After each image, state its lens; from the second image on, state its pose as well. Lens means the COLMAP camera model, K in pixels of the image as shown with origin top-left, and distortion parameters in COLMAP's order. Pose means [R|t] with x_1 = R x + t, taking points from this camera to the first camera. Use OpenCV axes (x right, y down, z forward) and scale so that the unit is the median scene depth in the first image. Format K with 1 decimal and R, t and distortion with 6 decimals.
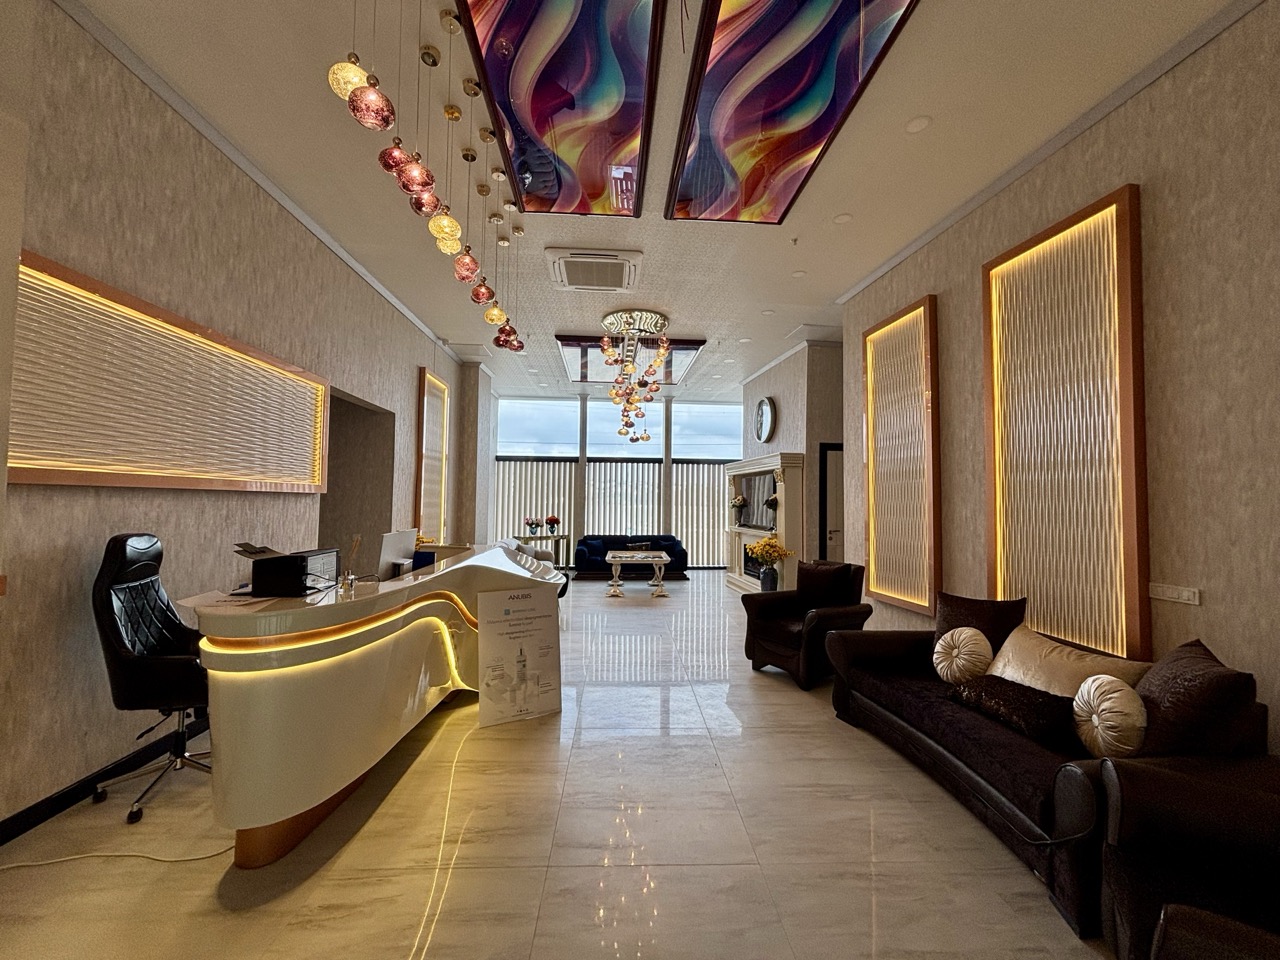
lens RADIAL K [[521.8, 0, 640.1], [0, 521.8, 481.3], [0, 0, 1]] dist [-0.000666, 0.000179]
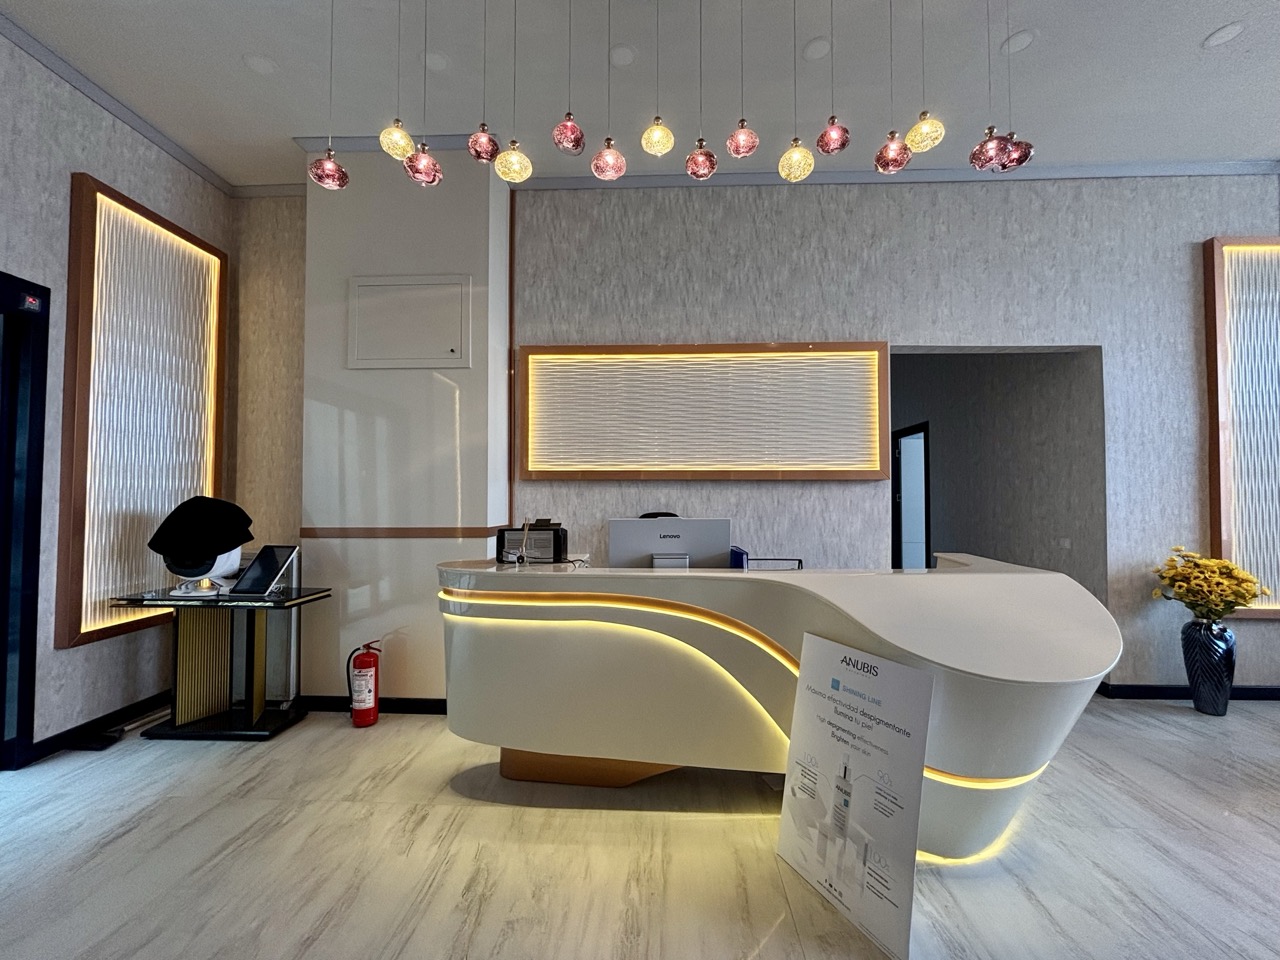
lens RADIAL K [[521.8, 0, 639.4], [0, 521.8, 478.8], [0, 0, 1]] dist [-0.000666, 0.000179]
pose [[-0.089967, -0.043006, -0.995016, 0.233604], [0.037357, 0.998218, -0.046522, 0.043135], [0.995244, -0.041356, -0.088200, 0.647456]]
